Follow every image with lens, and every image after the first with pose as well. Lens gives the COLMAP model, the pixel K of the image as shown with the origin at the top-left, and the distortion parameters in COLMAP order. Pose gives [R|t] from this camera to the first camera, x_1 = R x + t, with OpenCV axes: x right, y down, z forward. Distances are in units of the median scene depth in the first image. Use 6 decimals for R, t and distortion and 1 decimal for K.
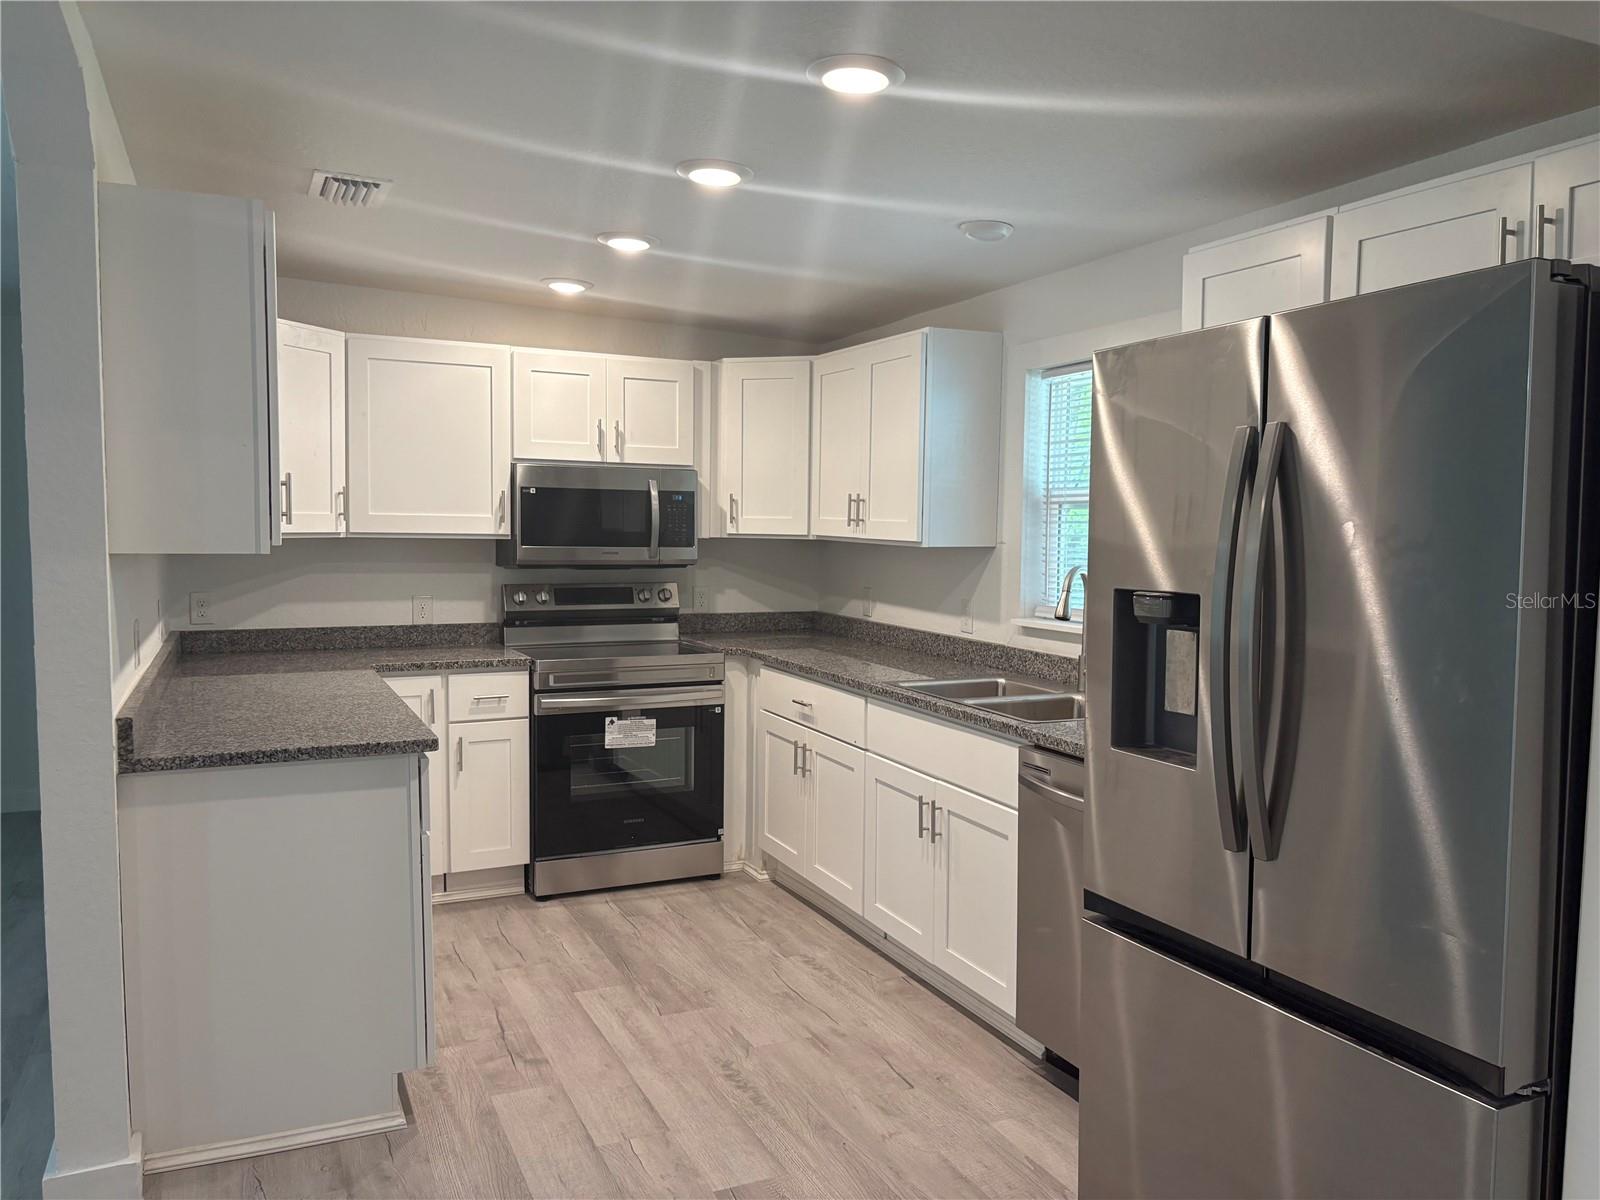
lens RADIAL K [[1222.3, 0, 800.0], [0, 1222.3, 600.0], [0, 0, 1]] dist [0.083770, -0.007995]
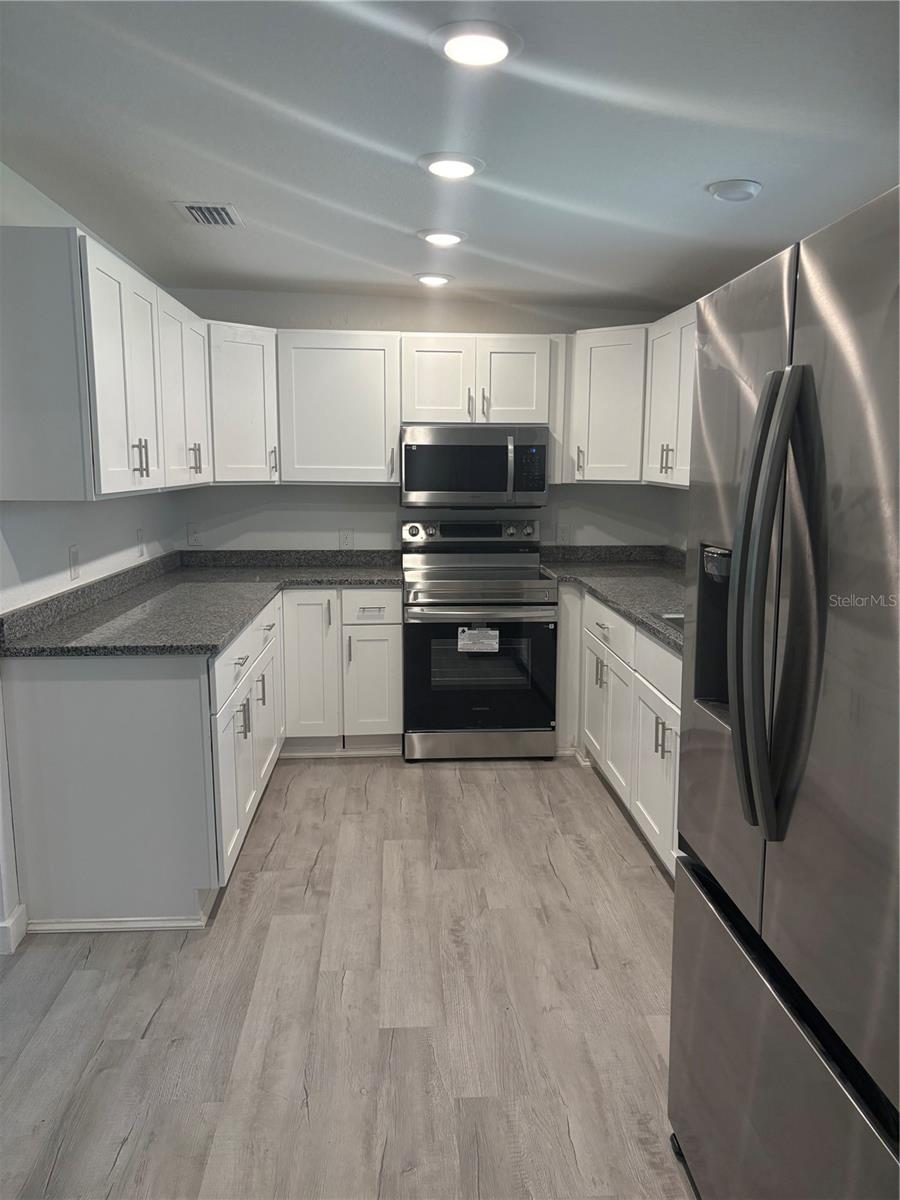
lens RADIAL K [[916.2, 0, 450.0], [0, 916.2, 600.0], [0, 0, 1]] dist [0.113239, -0.169229]
pose [[0.935723, 0.042687, -0.350144, 0.165702], [-0.014480, 0.996462, 0.082785, -0.010780], [0.352439, -0.072394, 0.933031, 0.114199]]
